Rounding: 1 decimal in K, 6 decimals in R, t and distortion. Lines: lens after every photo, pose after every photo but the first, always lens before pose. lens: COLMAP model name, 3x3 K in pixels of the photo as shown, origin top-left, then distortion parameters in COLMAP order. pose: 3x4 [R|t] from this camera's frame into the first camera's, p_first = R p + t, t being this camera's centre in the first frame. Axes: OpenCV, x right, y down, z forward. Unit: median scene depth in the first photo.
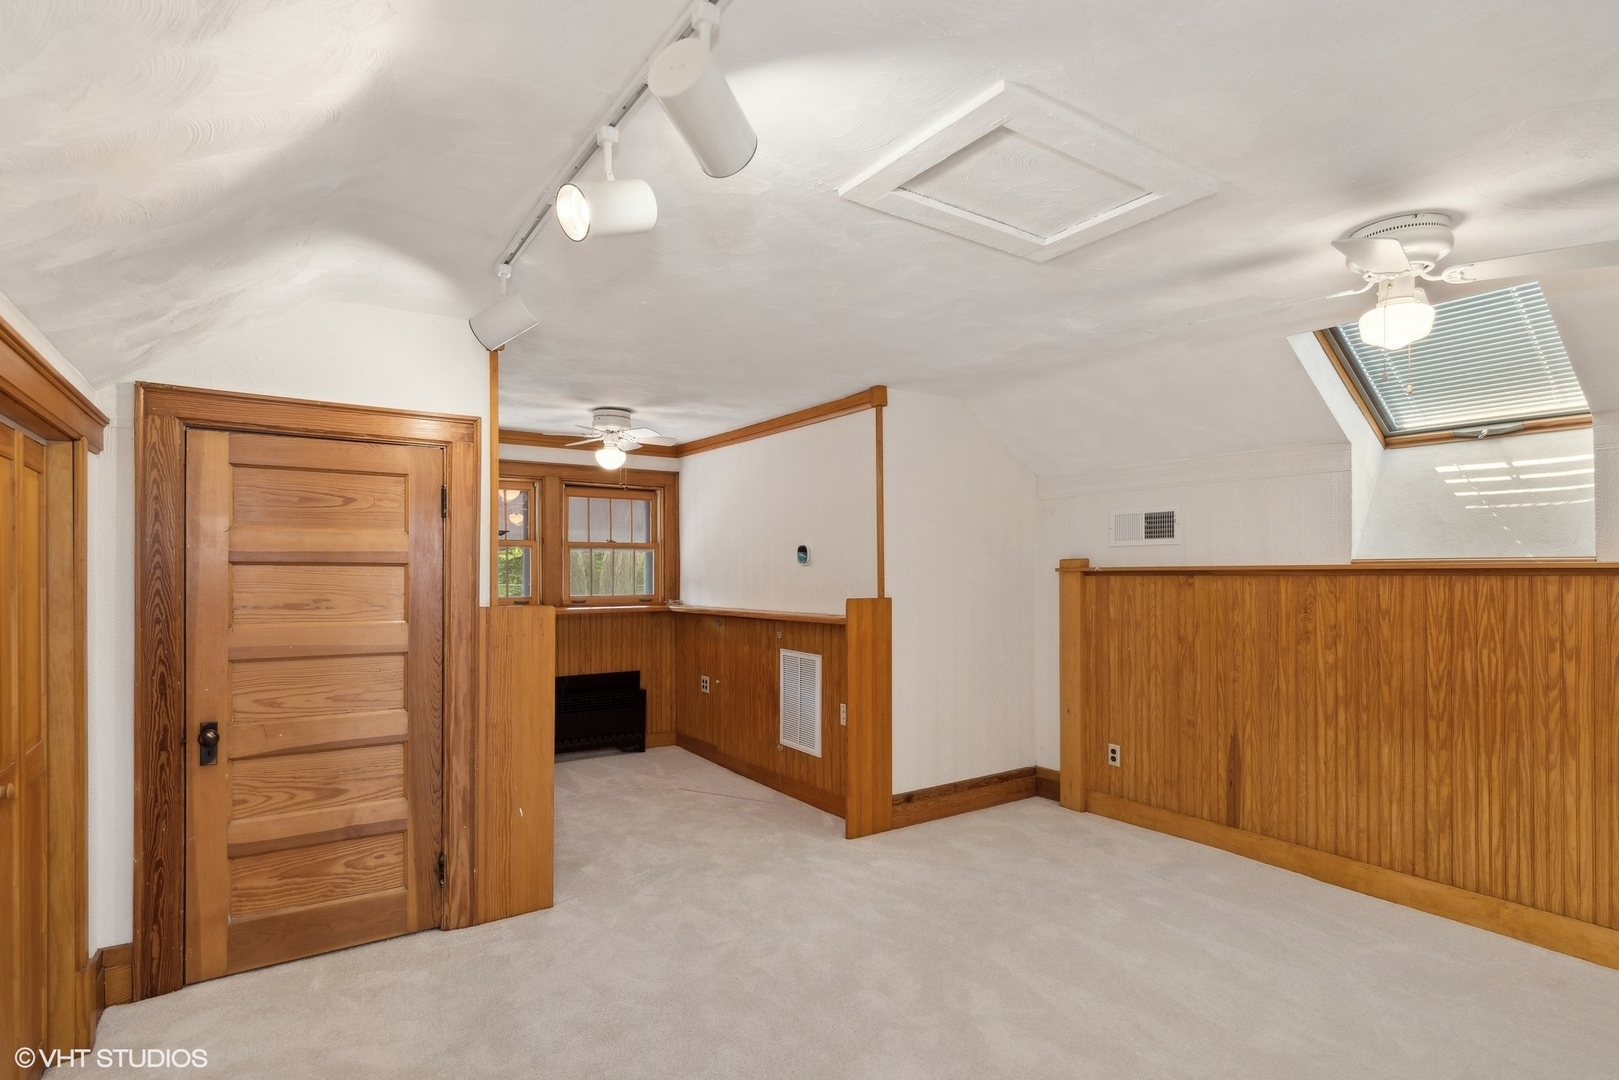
lens RADIAL K [[820.8, 0, 854.8], [0, 820.8, 567.8], [0, 0, 1]] dist [-0.002289, -0.001703]
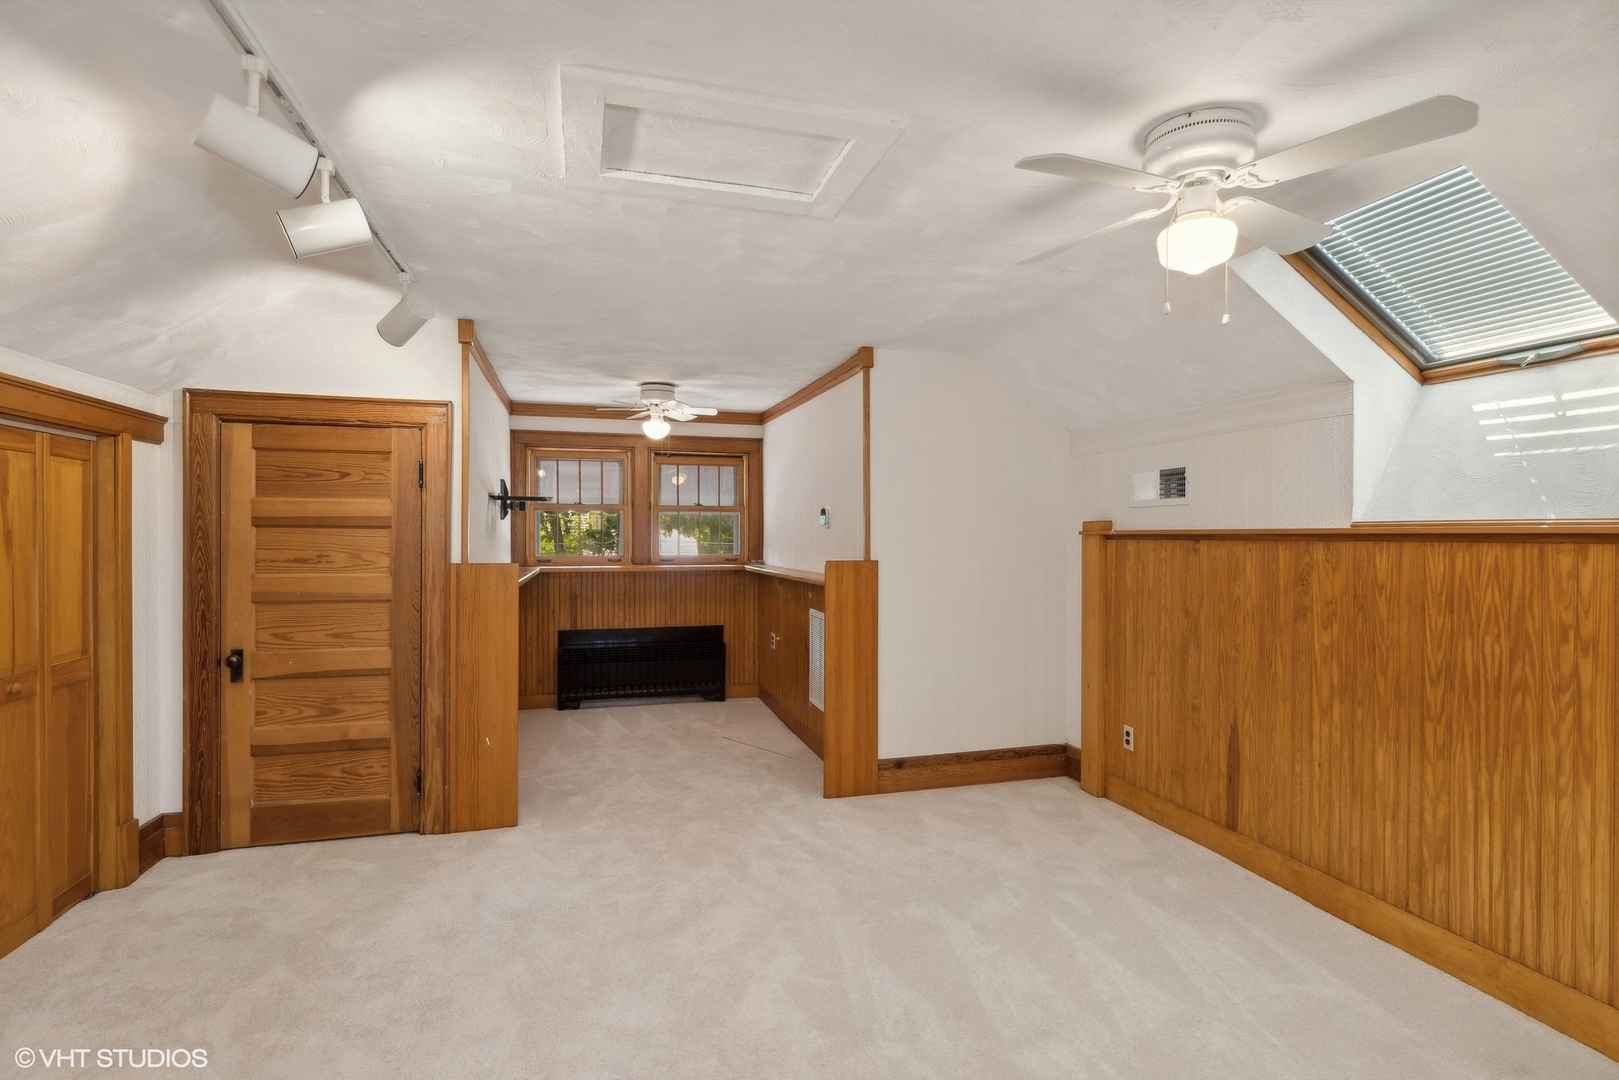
lens RADIAL K [[820.8, 0, 823.8], [0, 820.8, 535.8], [0, 0, 1]] dist [-0.002289, -0.001703]
pose [[0.949094, 0.004409, -0.314963, 0.381947], [-0.001706, 0.999959, 0.008857, -0.002462], [0.314989, -0.007869, 0.949063, 0.050976]]
